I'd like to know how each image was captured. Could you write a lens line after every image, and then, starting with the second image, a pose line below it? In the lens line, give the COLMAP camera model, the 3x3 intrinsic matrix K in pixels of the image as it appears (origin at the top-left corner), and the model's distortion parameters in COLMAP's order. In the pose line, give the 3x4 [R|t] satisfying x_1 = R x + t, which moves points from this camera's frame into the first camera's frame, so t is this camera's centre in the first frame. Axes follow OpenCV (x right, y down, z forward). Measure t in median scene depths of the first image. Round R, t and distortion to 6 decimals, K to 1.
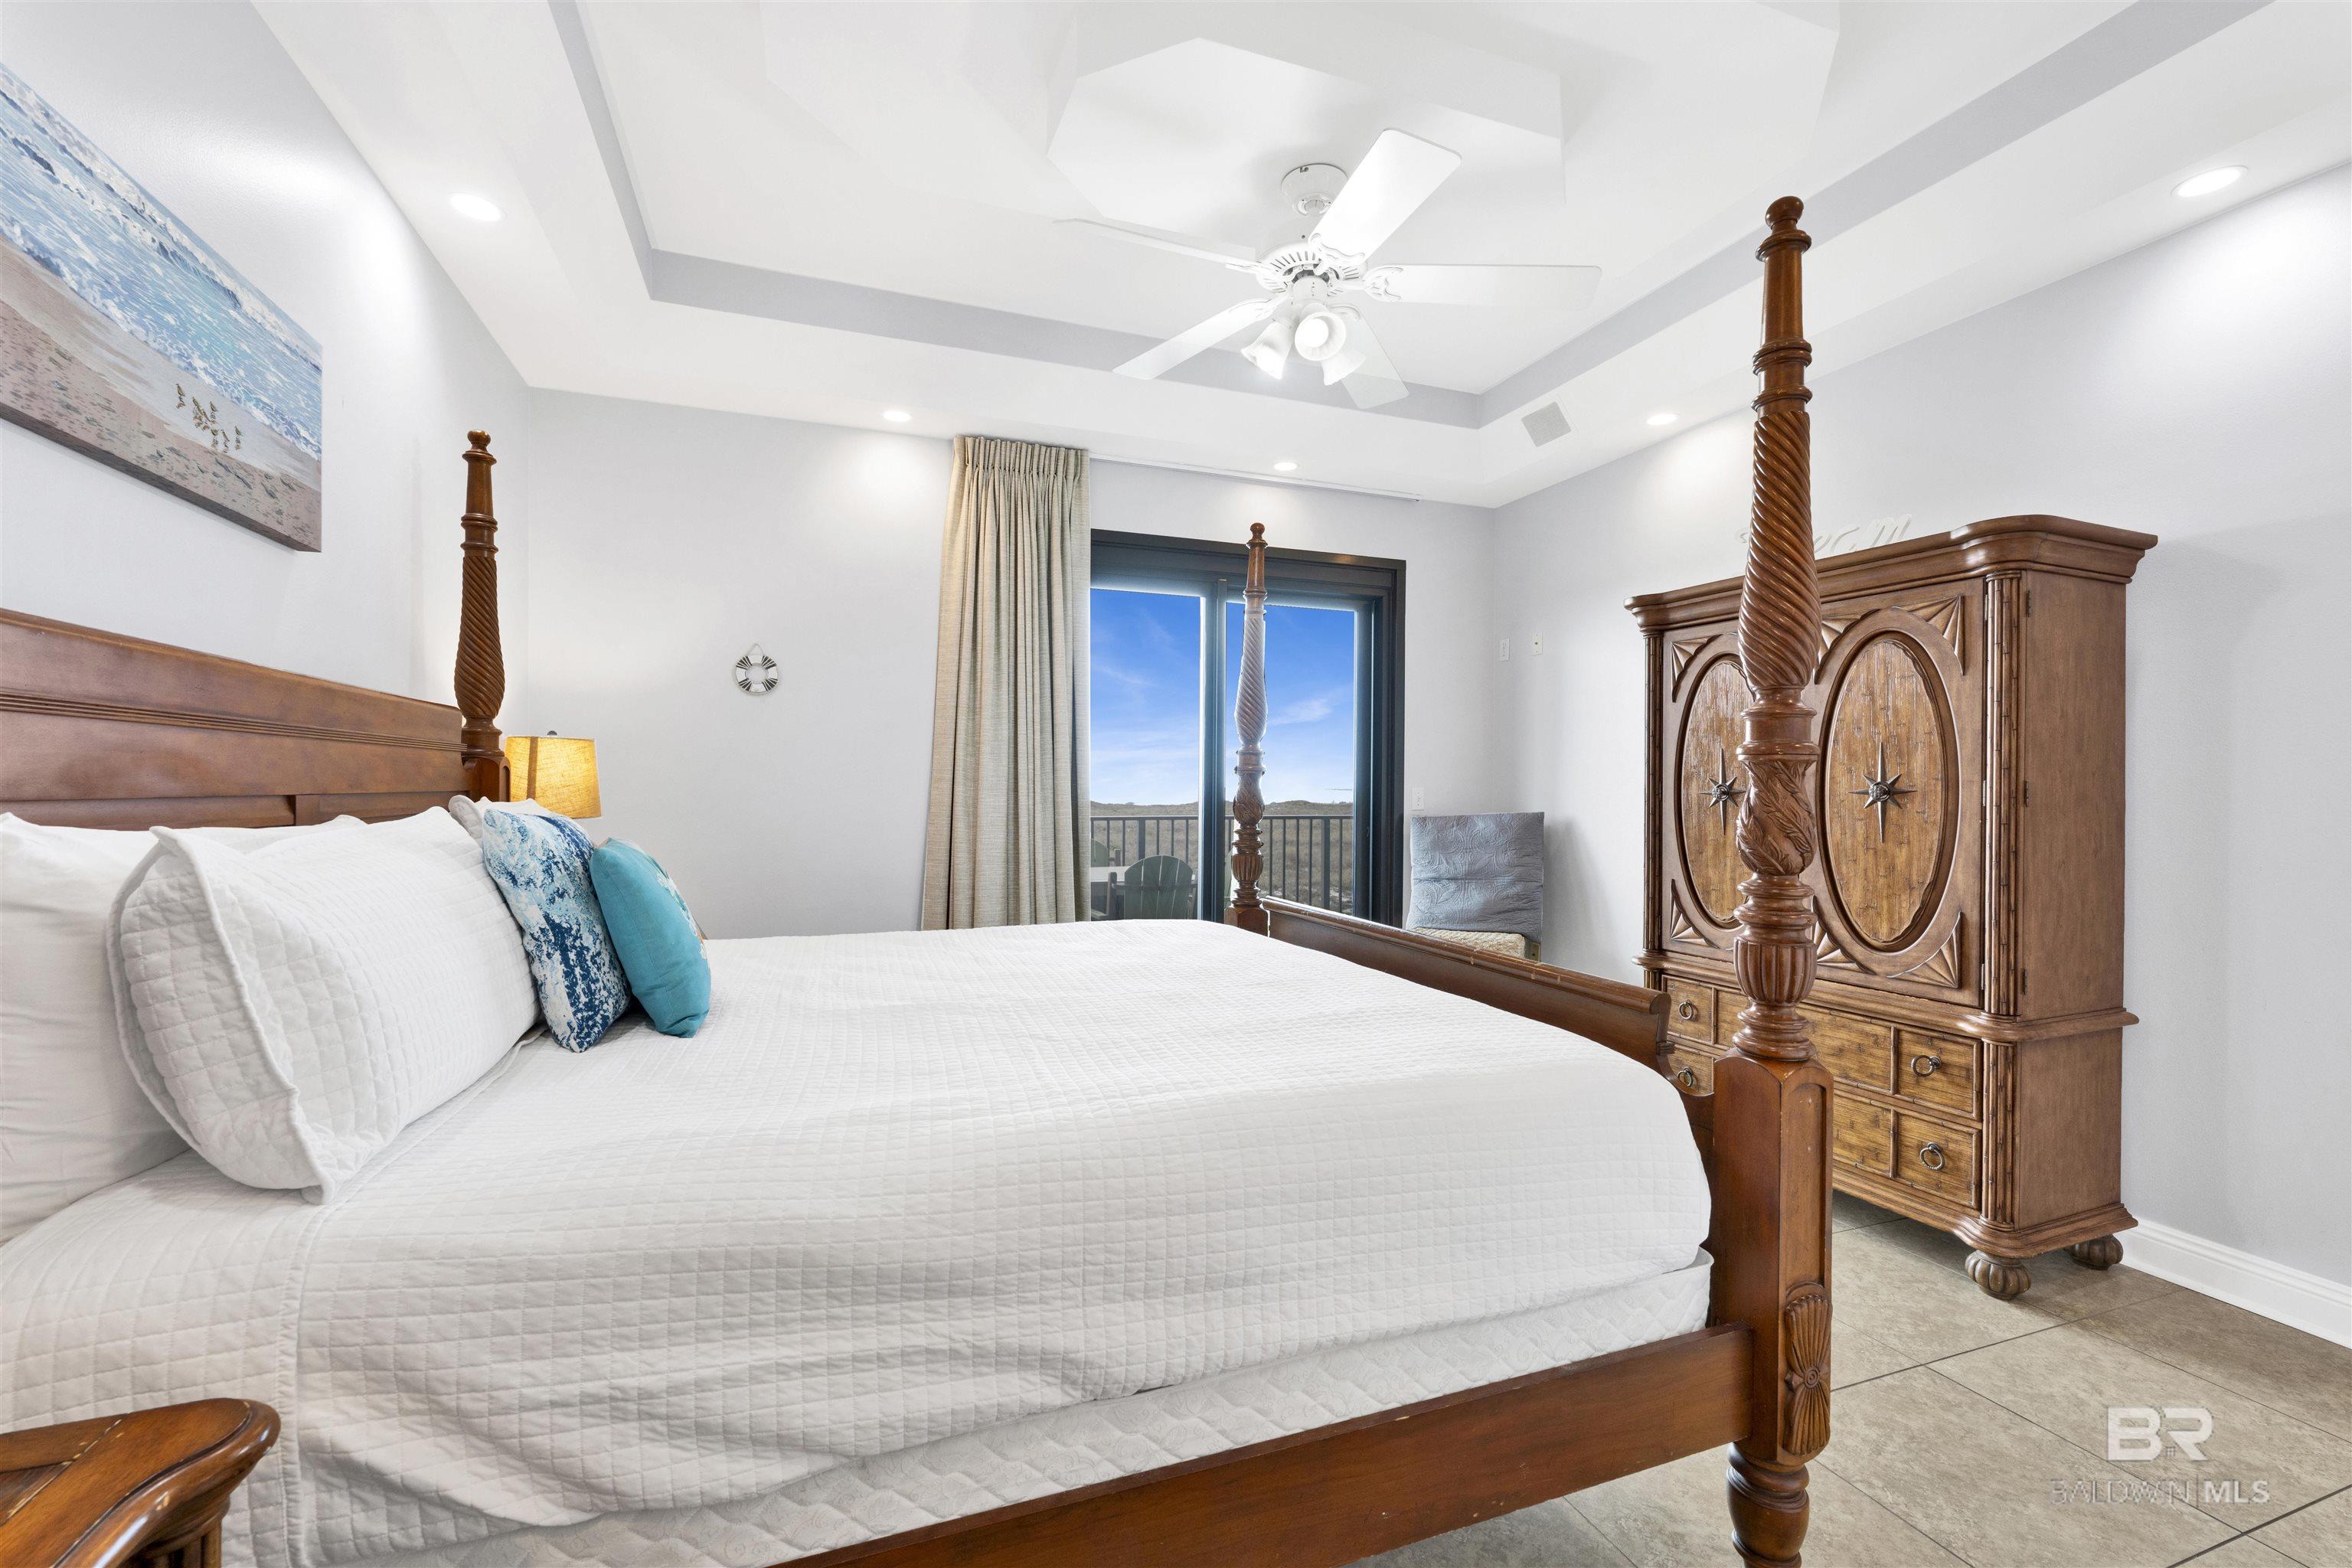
lens RADIAL K [[964.7, 0, 1174.3], [0, 964.7, 785.6], [0, 0, 1]] dist [-0.002942, 0.000121]
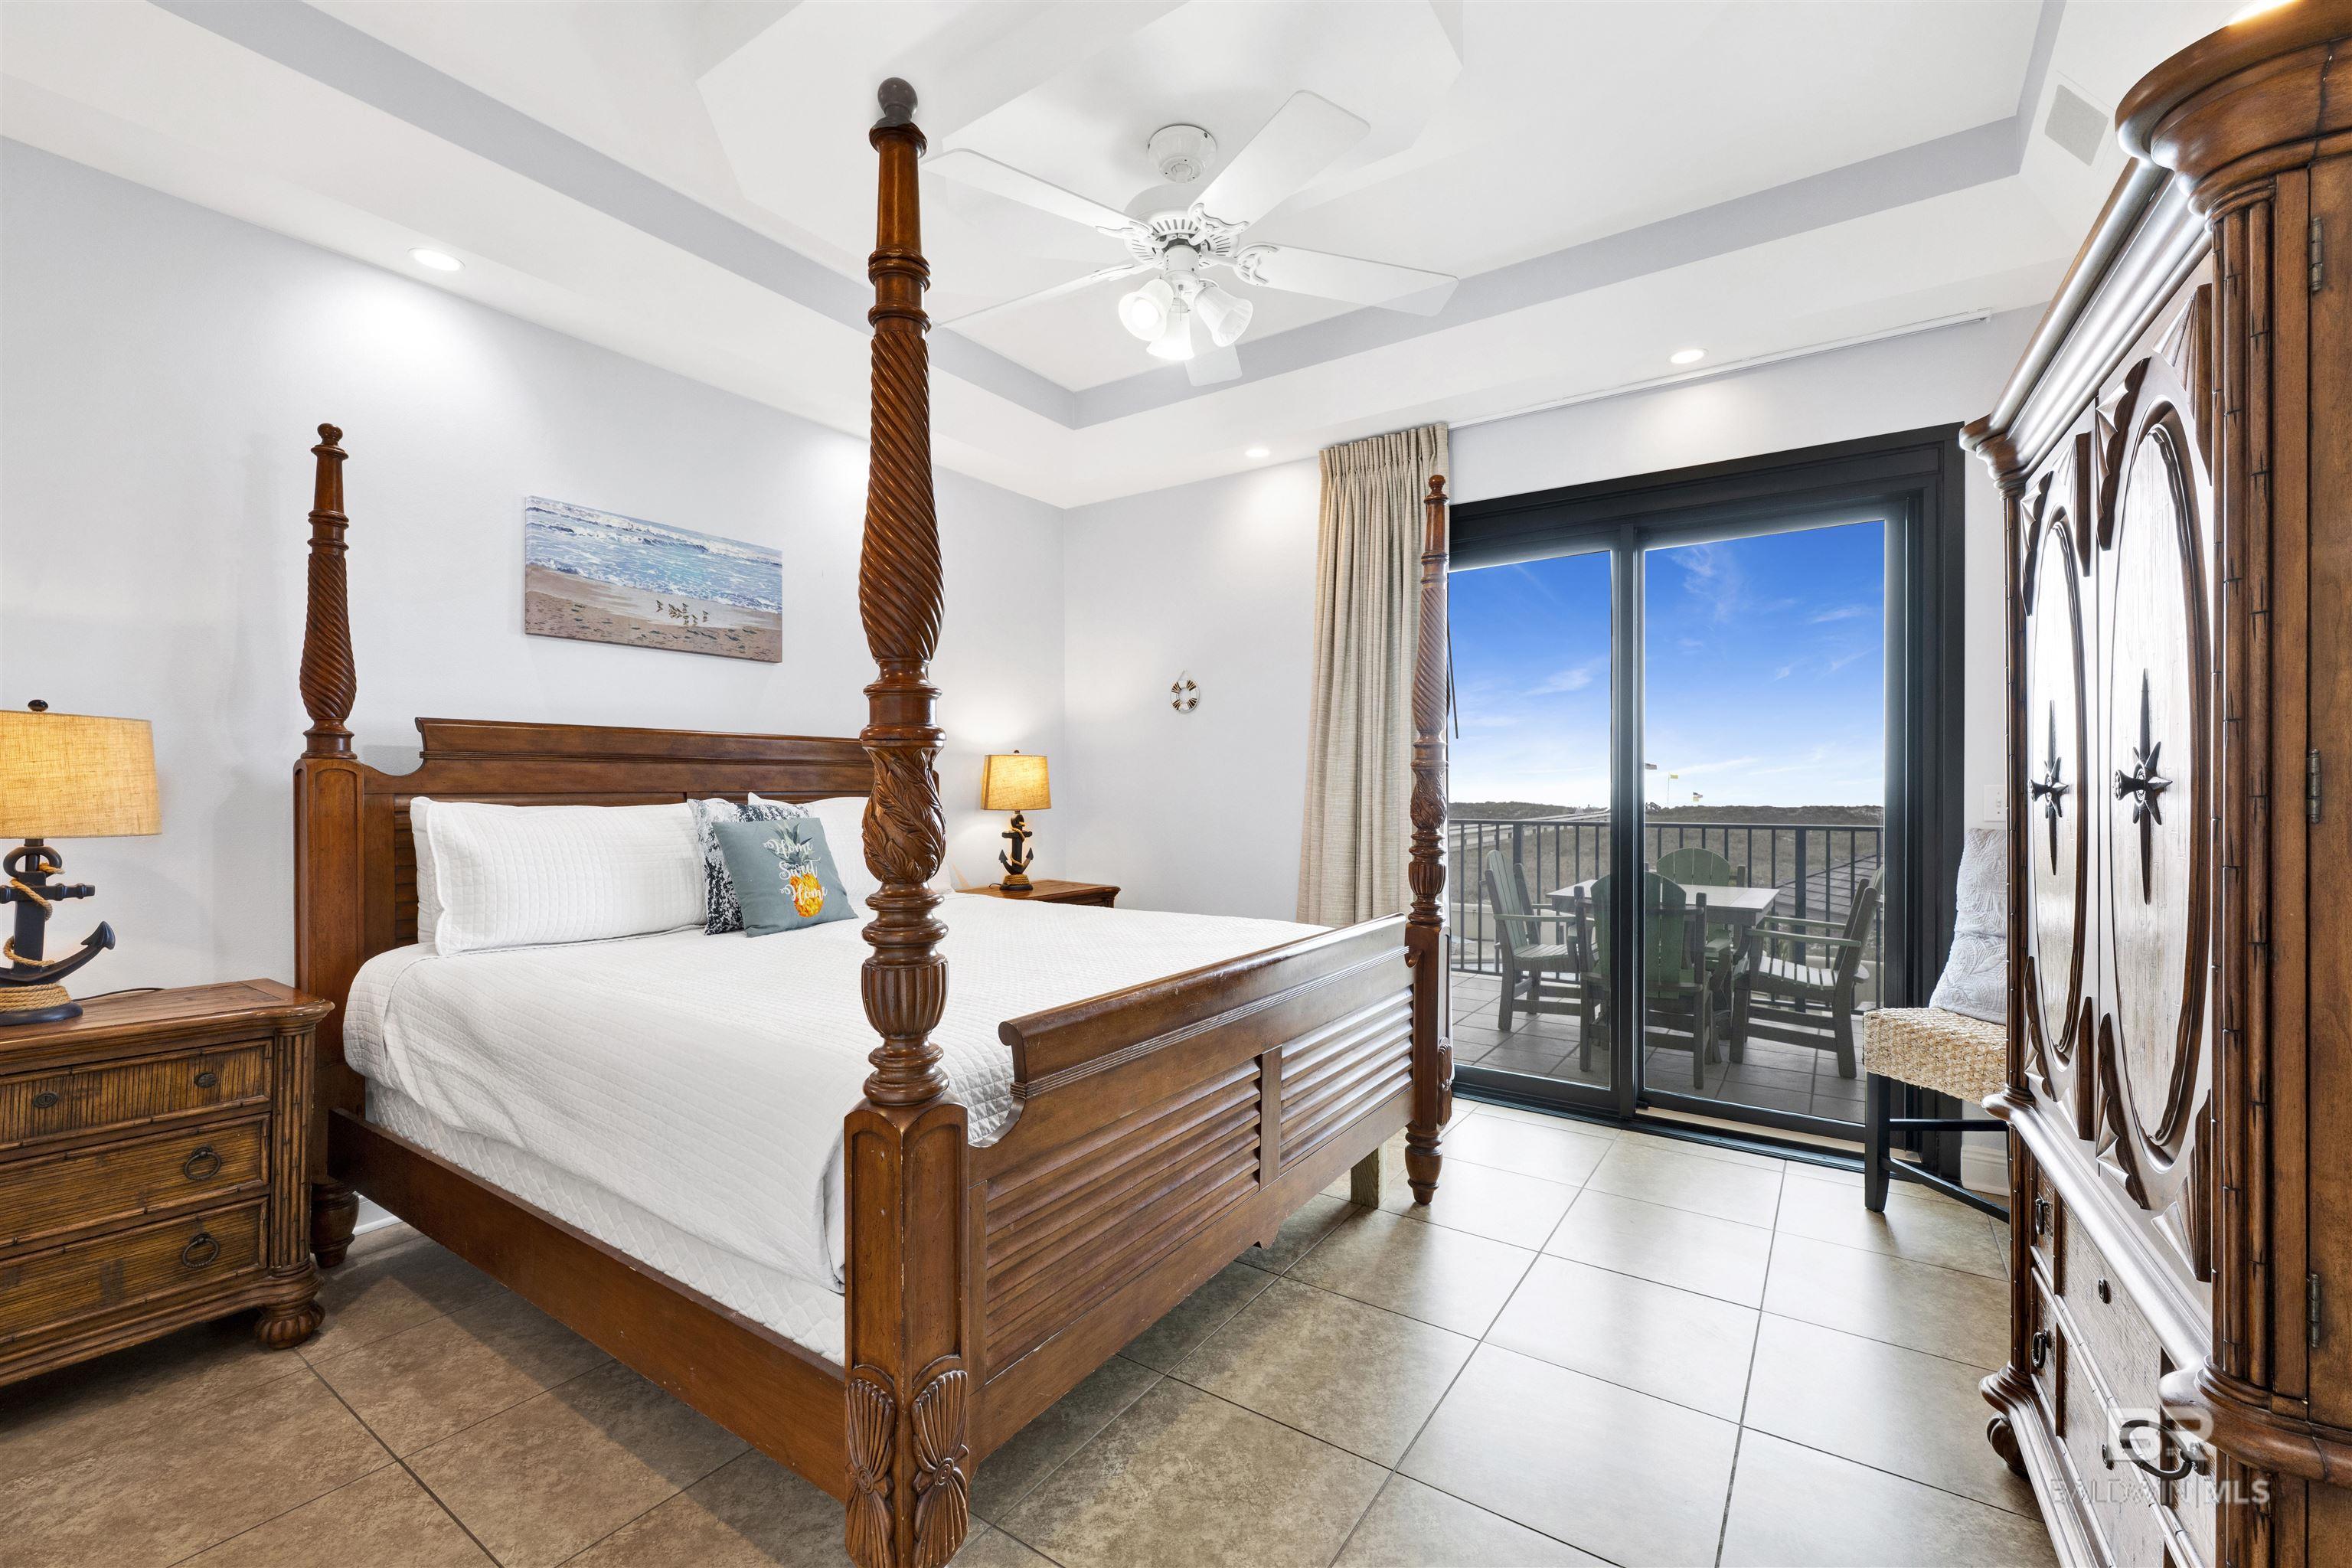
lens RADIAL K [[964.7, 0, 1166.3], [0, 964.7, 791.5], [0, 0, 1]] dist [-0.002942, 0.000121]
pose [[0.586432, -0.000659, -0.809998, 0.638436], [0.004281, 0.999988, 0.002286, 0.004005], [0.809987, -0.004808, 0.586428, 0.304805]]
